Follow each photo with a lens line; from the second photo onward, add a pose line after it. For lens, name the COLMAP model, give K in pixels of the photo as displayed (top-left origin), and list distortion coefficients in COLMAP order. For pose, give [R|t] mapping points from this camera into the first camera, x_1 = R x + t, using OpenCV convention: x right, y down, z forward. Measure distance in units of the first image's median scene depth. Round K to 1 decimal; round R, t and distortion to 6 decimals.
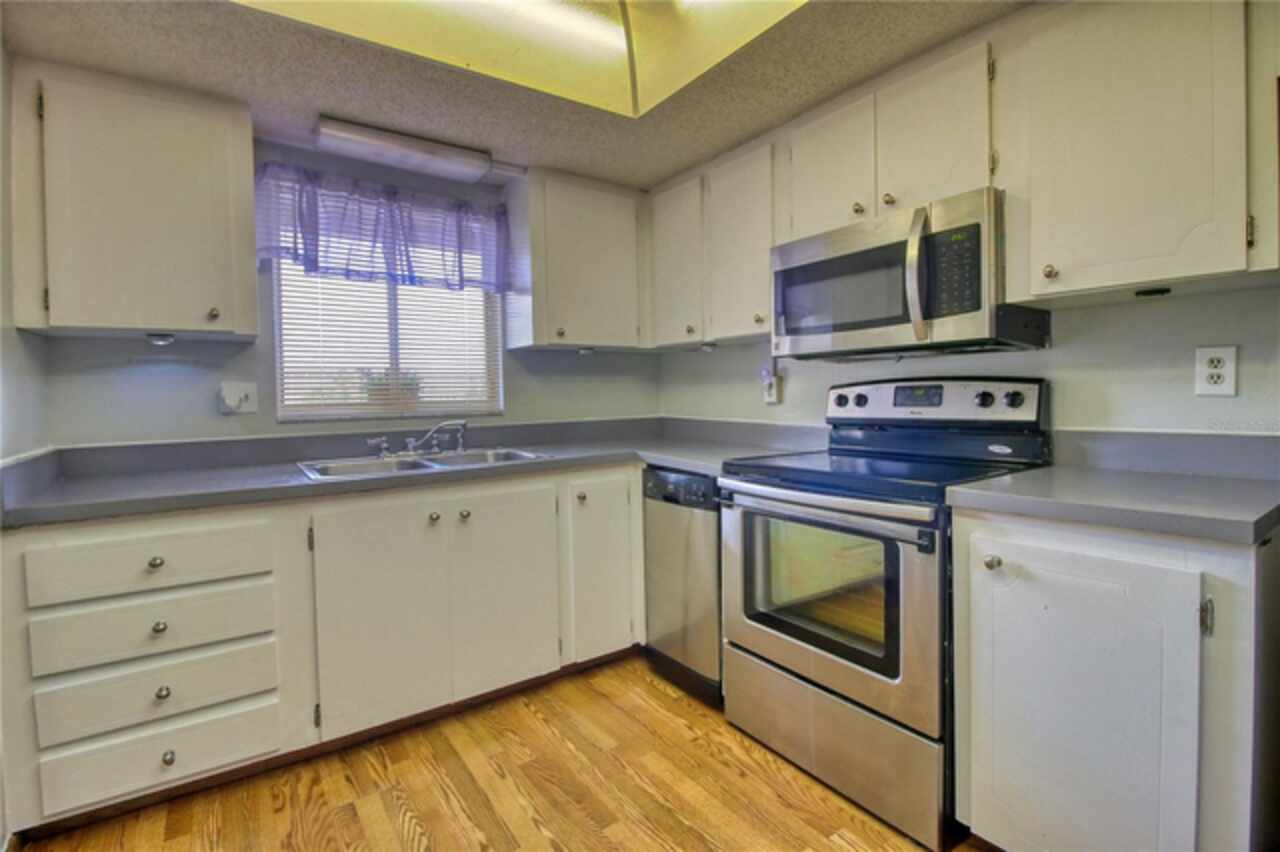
lens RADIAL K [[589.3, 0, 641.7], [0, 589.3, 408.5], [0, 0, 1]] dist [-0.004455, -0.009136]
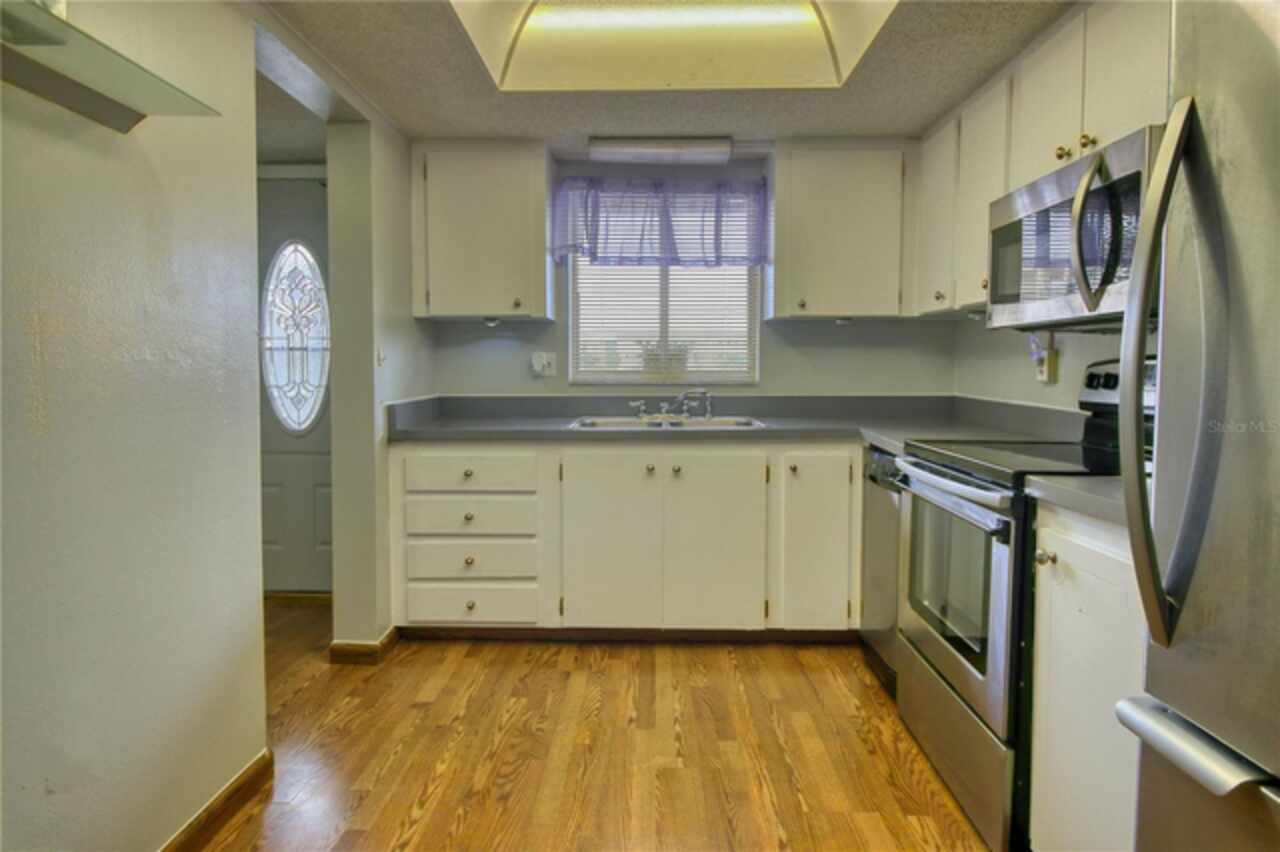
lens RADIAL K [[748.8, 0, 640.2], [0, 748.8, 404.4], [0, 0, 1]] dist [0.005823, 0.001074]
pose [[0.802267, 0.049803, -0.594885, 0.460240], [-0.031583, 0.998659, 0.041013, -0.004631], [0.596130, -0.014115, 0.802764, -0.196887]]
